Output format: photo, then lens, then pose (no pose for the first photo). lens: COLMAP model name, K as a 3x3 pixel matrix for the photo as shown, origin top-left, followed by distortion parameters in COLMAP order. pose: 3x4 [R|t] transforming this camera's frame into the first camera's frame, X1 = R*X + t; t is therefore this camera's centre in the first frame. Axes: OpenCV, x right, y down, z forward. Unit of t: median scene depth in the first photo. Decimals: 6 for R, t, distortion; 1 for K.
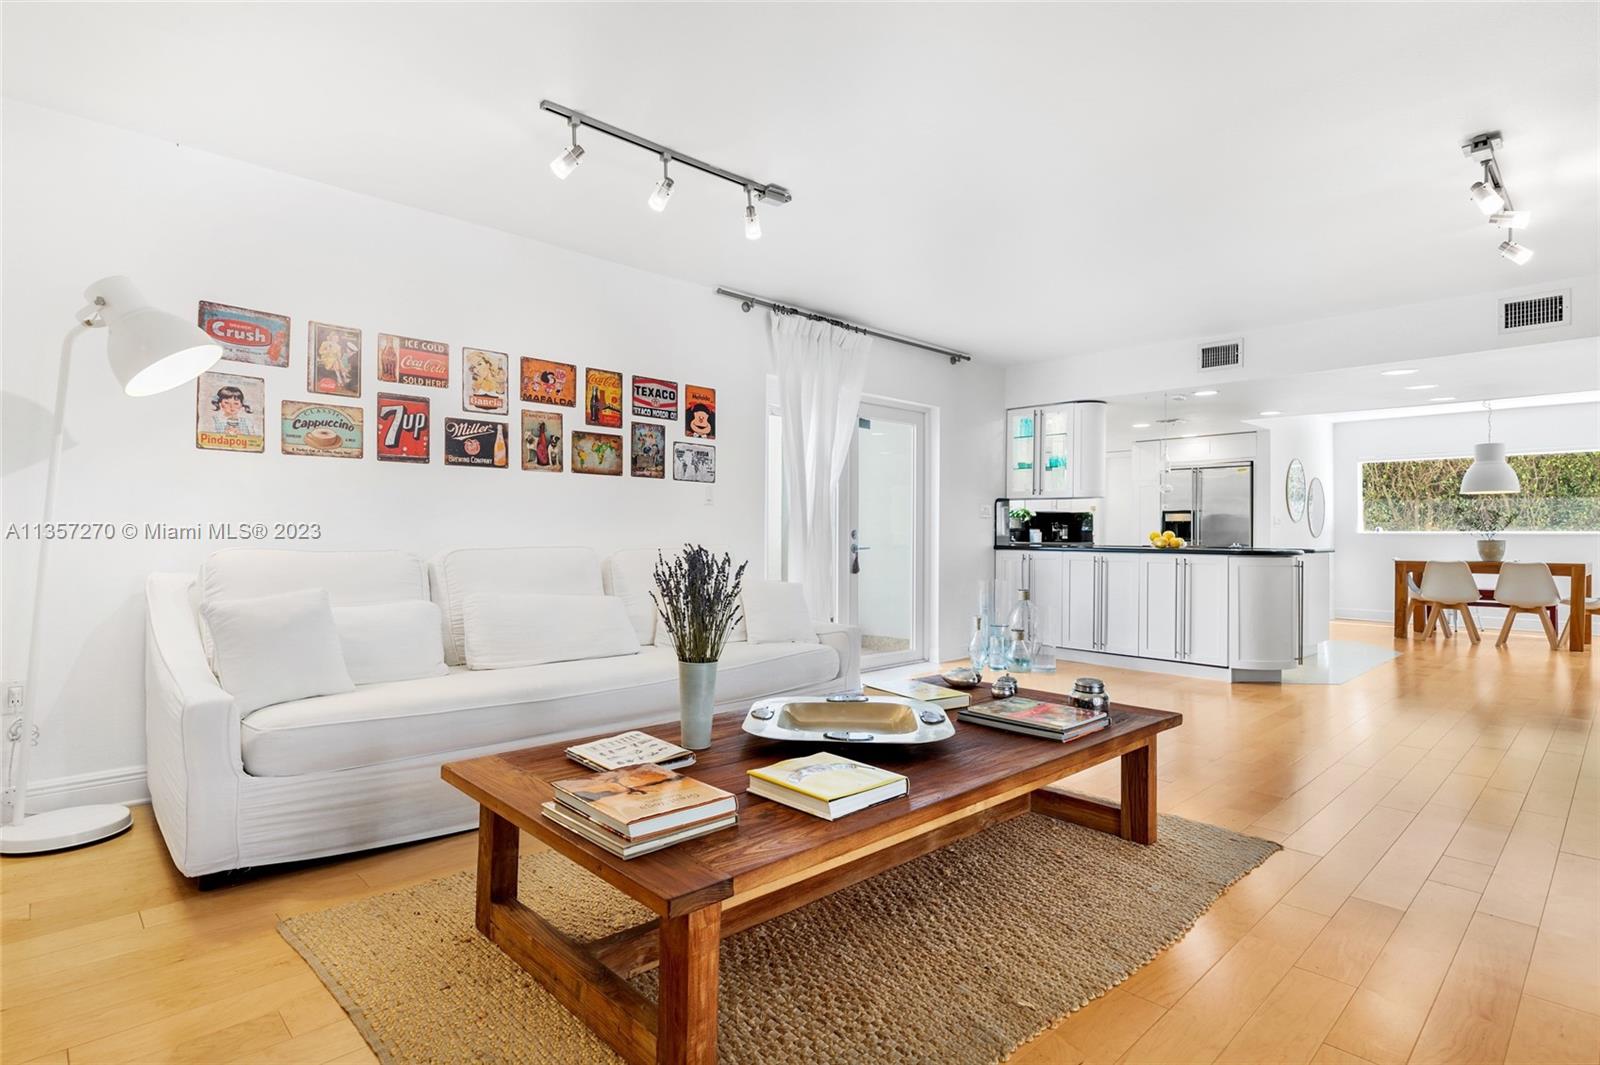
lens RADIAL K [[841.9, 0, 786.0], [0, 841.9, 528.7], [0, 0, 1]] dist [0.015311, -0.001770]
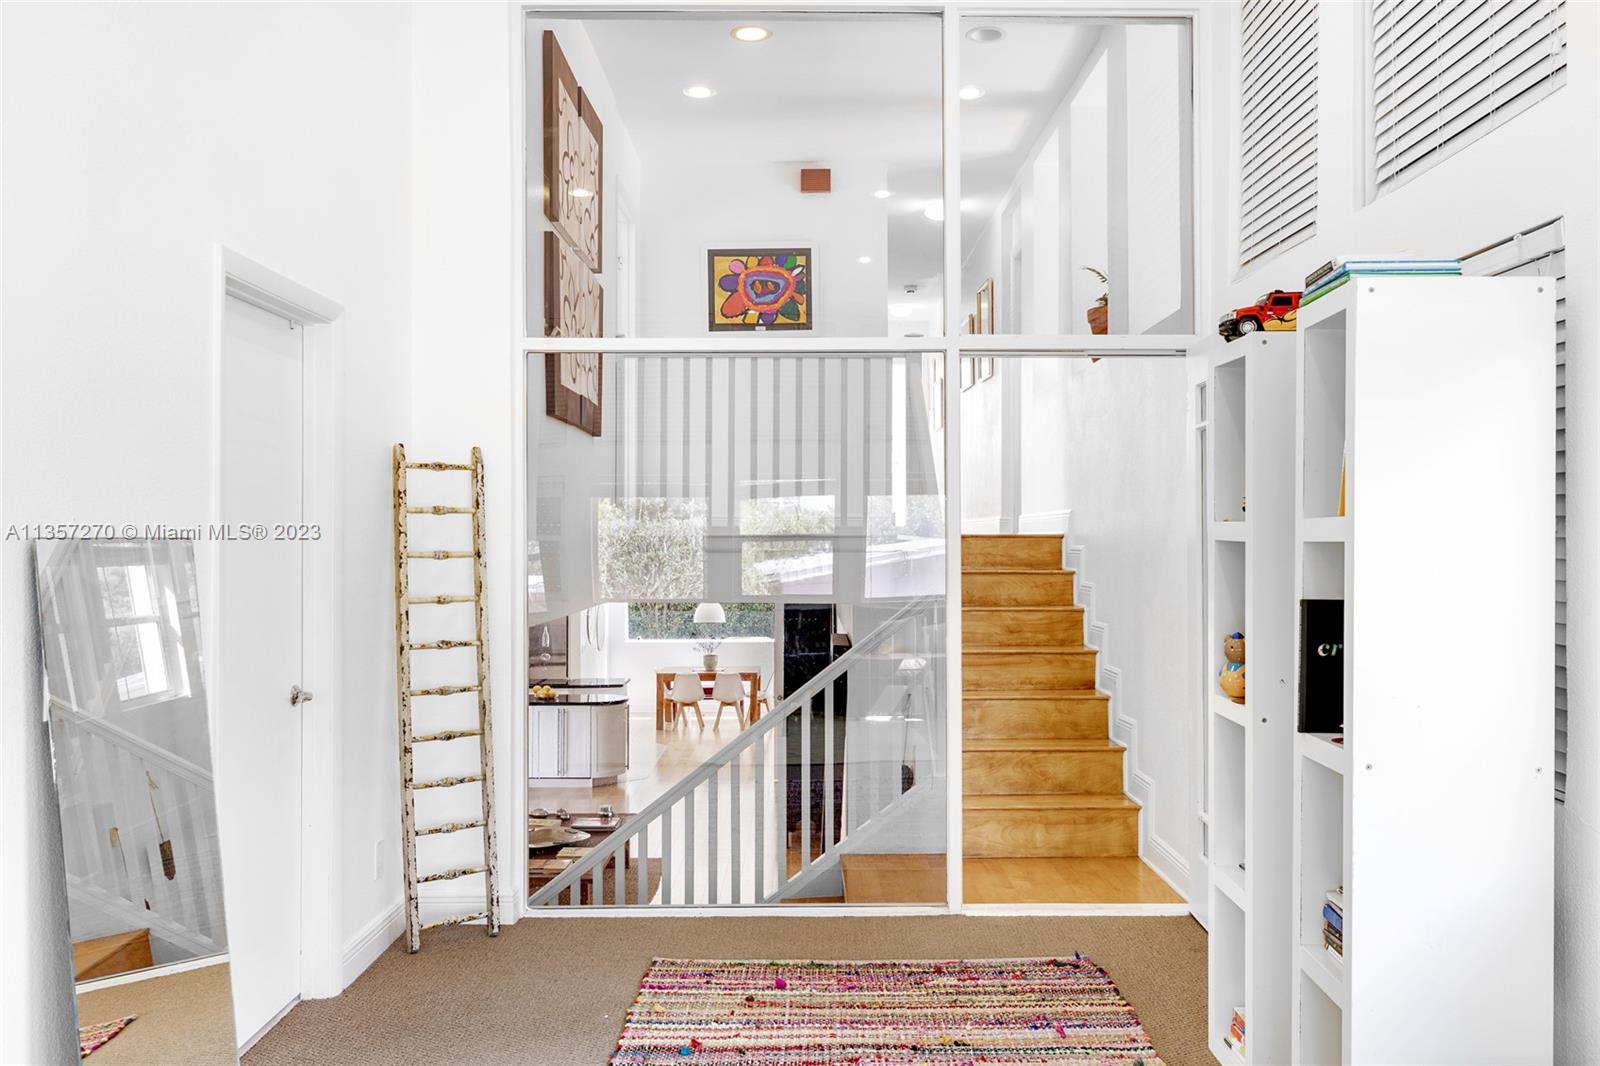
lens RADIAL K [[1225.9, 0, 802.3], [0, 1225.9, 535.7], [0, 0, 1]] dist [0.006742, 0.000229]
pose [[0.703748, 0.005844, 0.710425, -0.762534], [0.000833, 0.999959, -0.009050, -0.246422], [-0.710449, 0.006961, 0.703714, -0.812403]]
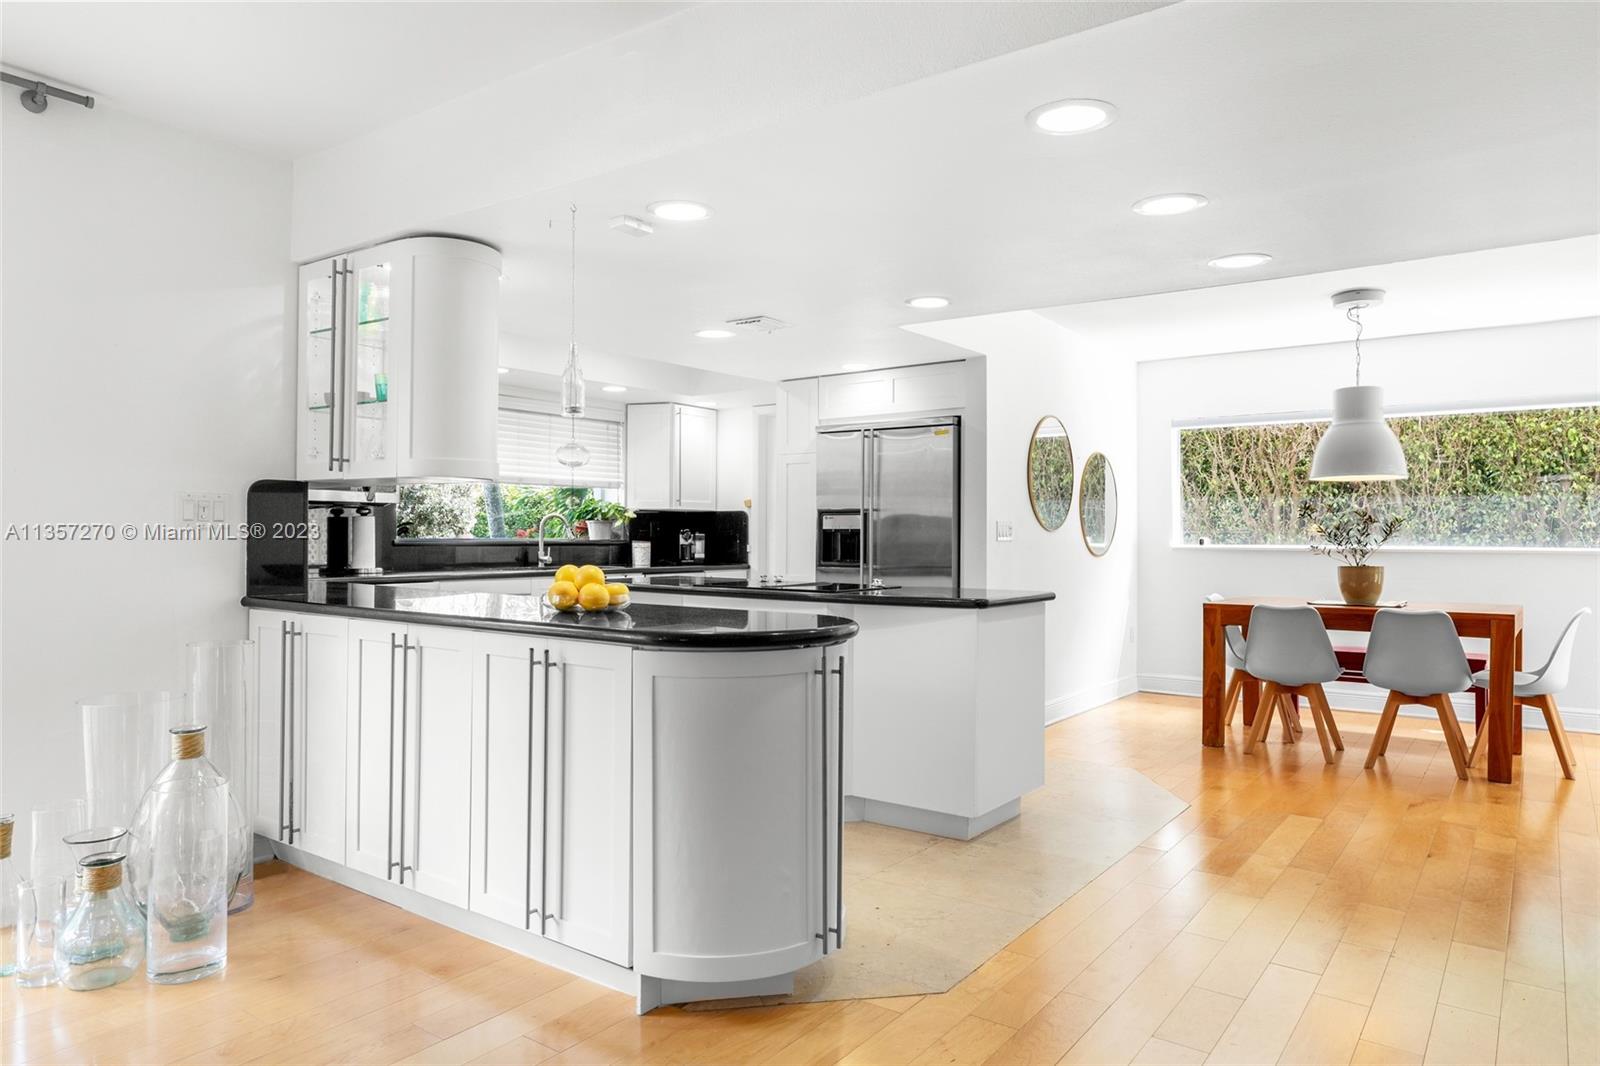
lens RADIAL K [[1030.9, 0, 787.3], [0, 1030.9, 527.3], [0, 0, 1]] dist [0.014533, 0.001654]
pose [[0.987890, -0.000008, 0.155154, 0.537249], [-0.000056, 1.000000, 0.000409, -0.016980], [-0.155154, -0.000412, 0.987890, 0.592559]]
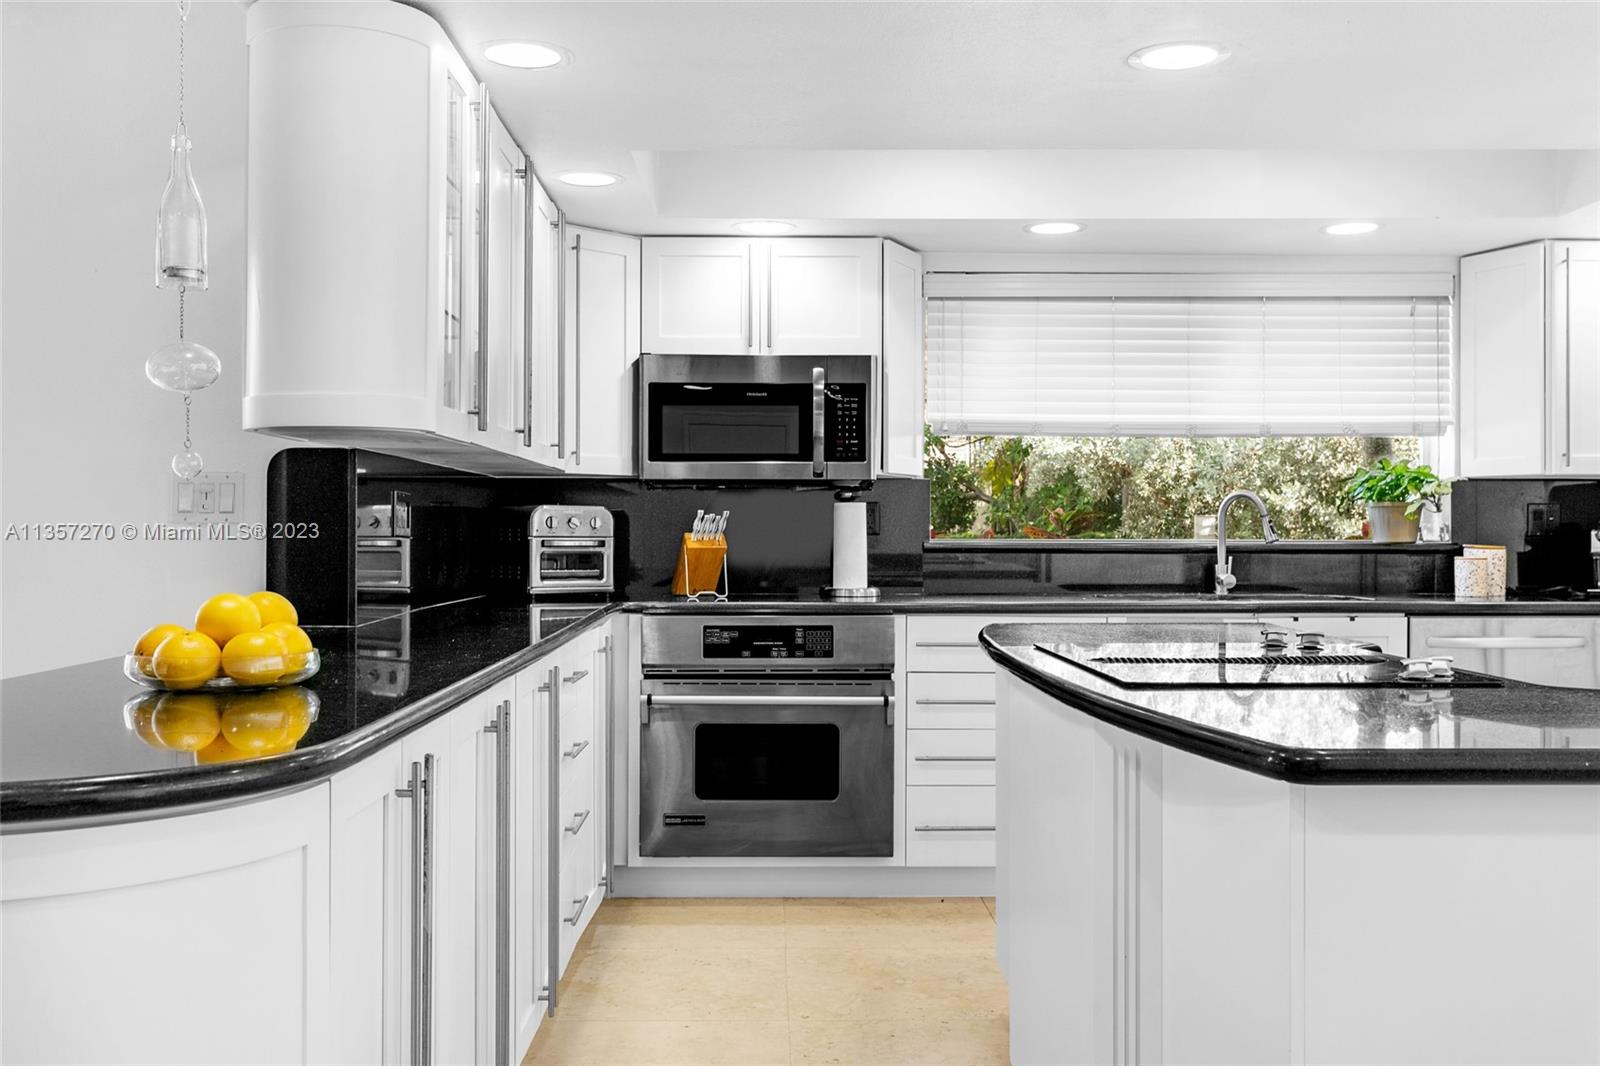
lens RADIAL K [[1606.9, 0, 798.8], [0, 1606.9, 536.4], [0, 0, 1]] dist [0.074585, 0.000000]
pose [[0.735084, -0.002579, -0.677971, 0.903108], [0.008353, 0.999951, 0.005252, -0.012883], [0.677924, -0.009524, 0.735070, 0.919056]]
